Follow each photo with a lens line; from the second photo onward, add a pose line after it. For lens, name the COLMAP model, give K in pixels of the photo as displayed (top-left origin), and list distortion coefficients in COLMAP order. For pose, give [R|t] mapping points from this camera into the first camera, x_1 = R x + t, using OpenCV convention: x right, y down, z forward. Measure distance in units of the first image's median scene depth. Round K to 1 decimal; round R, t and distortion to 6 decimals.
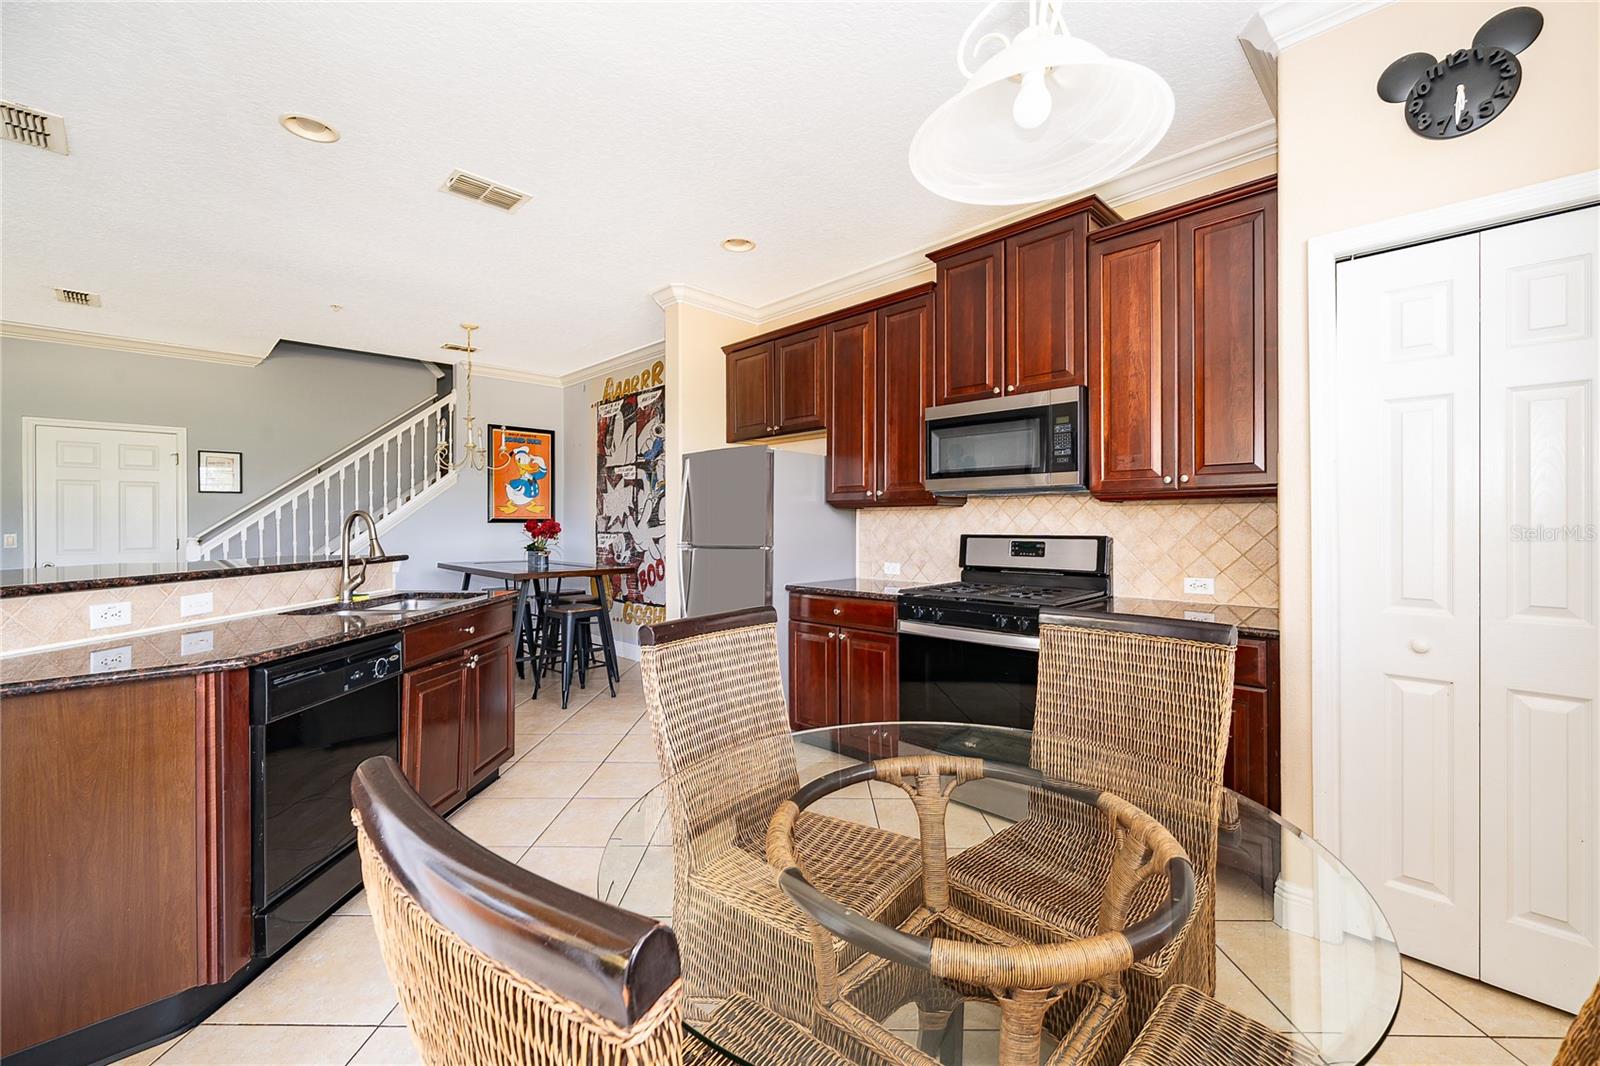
lens RADIAL K [[651.2, 0, 823.4], [0, 651.2, 524.8], [0, 0, 1]] dist [-0.000448, -0.000007]
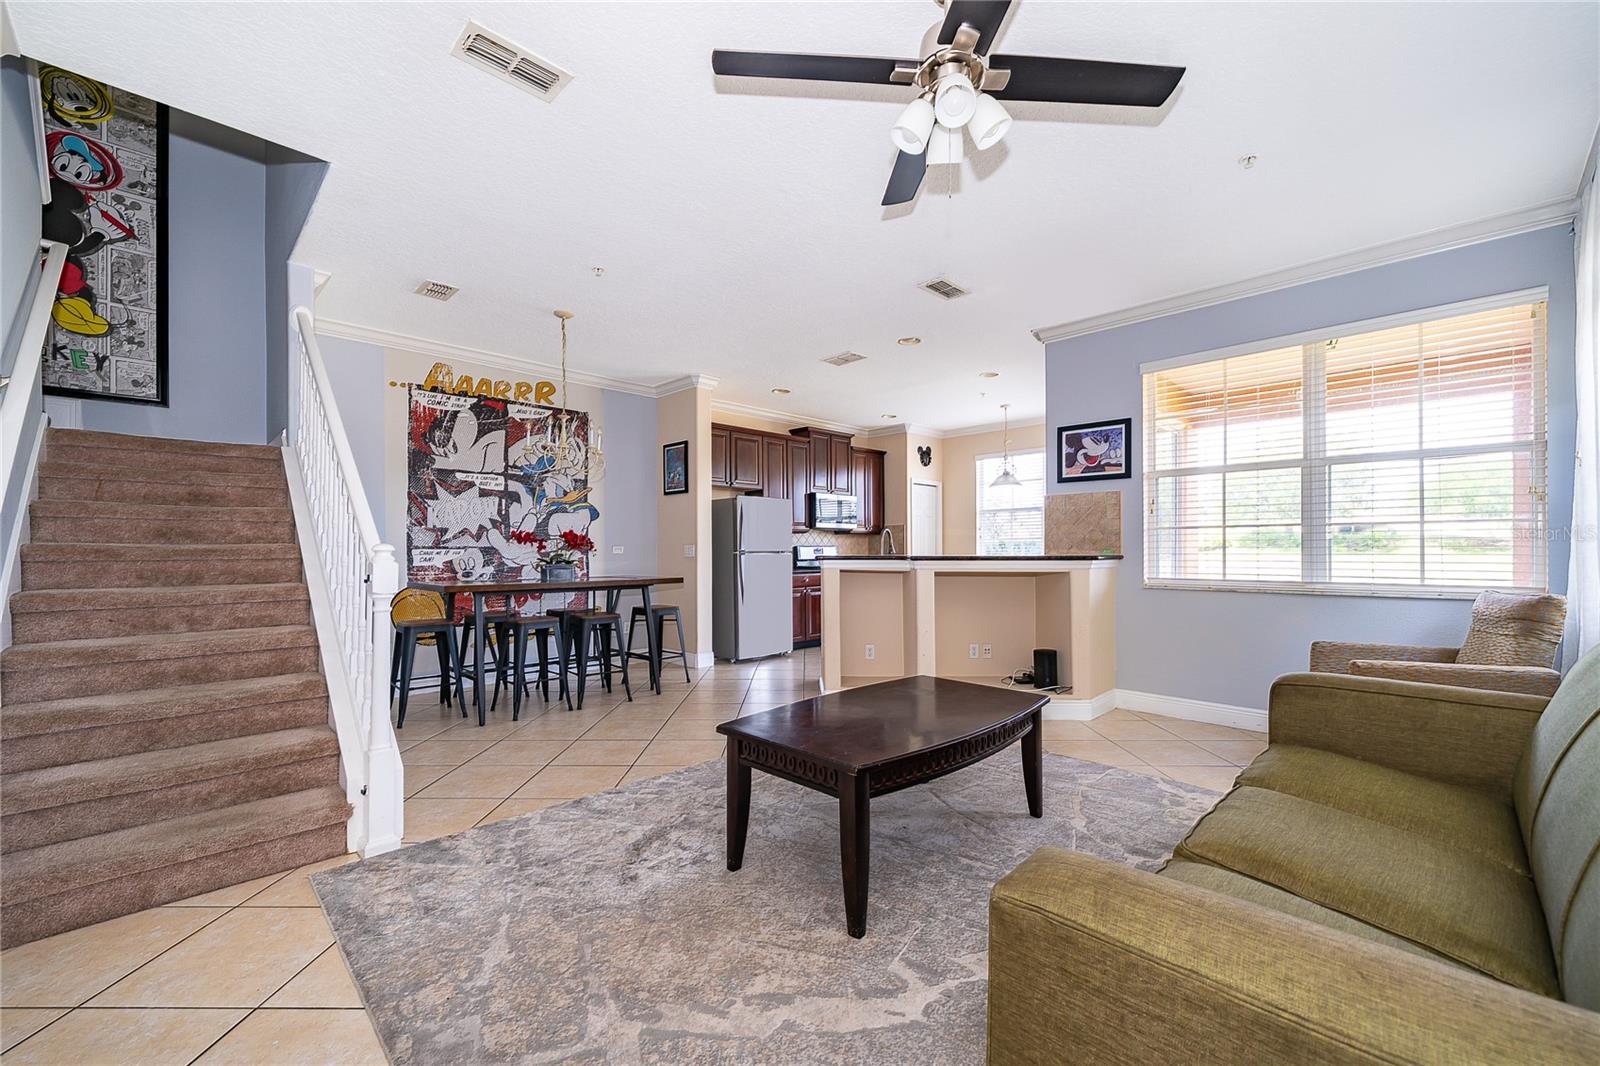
lens RADIAL K [[644.3, 0, 795.9], [0, 644.3, 549.2], [0, 0, 1]] dist [0.000314, 0.000004]
pose [[0.017575, 0.002389, 0.999843, -1.212855], [0.005417, 0.999982, -0.002485, 0.019582], [-0.999831, 0.005460, 0.017561, 0.558856]]
